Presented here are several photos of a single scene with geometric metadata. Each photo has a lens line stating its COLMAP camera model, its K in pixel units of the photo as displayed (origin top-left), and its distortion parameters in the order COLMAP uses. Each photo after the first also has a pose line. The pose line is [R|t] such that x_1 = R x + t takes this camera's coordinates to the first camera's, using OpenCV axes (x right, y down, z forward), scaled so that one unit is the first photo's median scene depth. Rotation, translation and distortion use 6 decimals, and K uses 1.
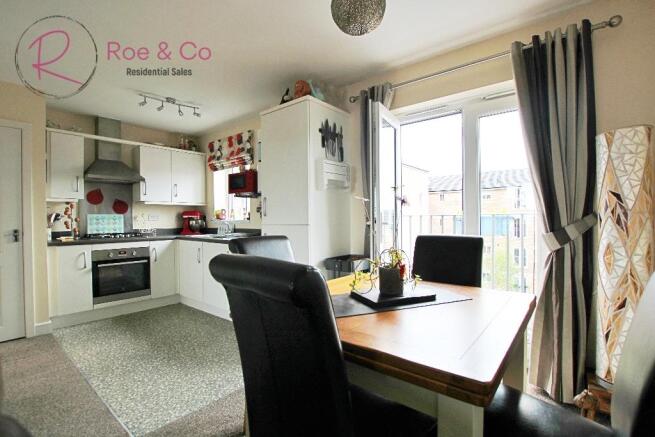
lens RADIAL K [[305.9, 0, 327.5], [0, 305.9, 218.5], [0, 0, 1]] dist [-0.022597, 0.000601]
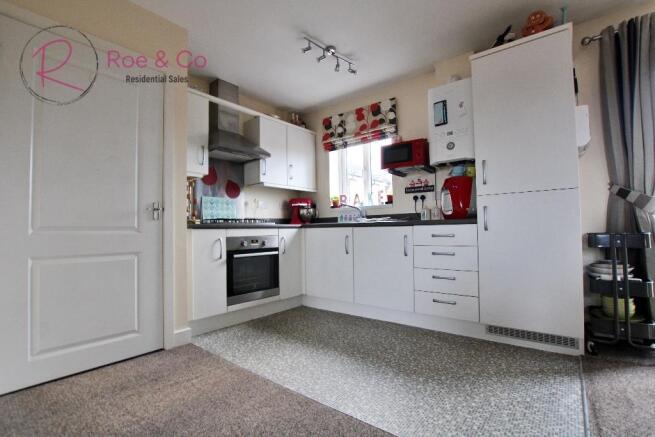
lens RADIAL K [[305.9, 0, 327.5], [0, 305.9, 218.5], [0, 0, 1]] dist [-0.022597, 0.000601]
pose [[0.999941, -0.005782, 0.009249, -0.453612], [0.006143, 0.999202, -0.039465, 0.079081], [-0.009014, 0.039519, 0.999178, 0.172282]]
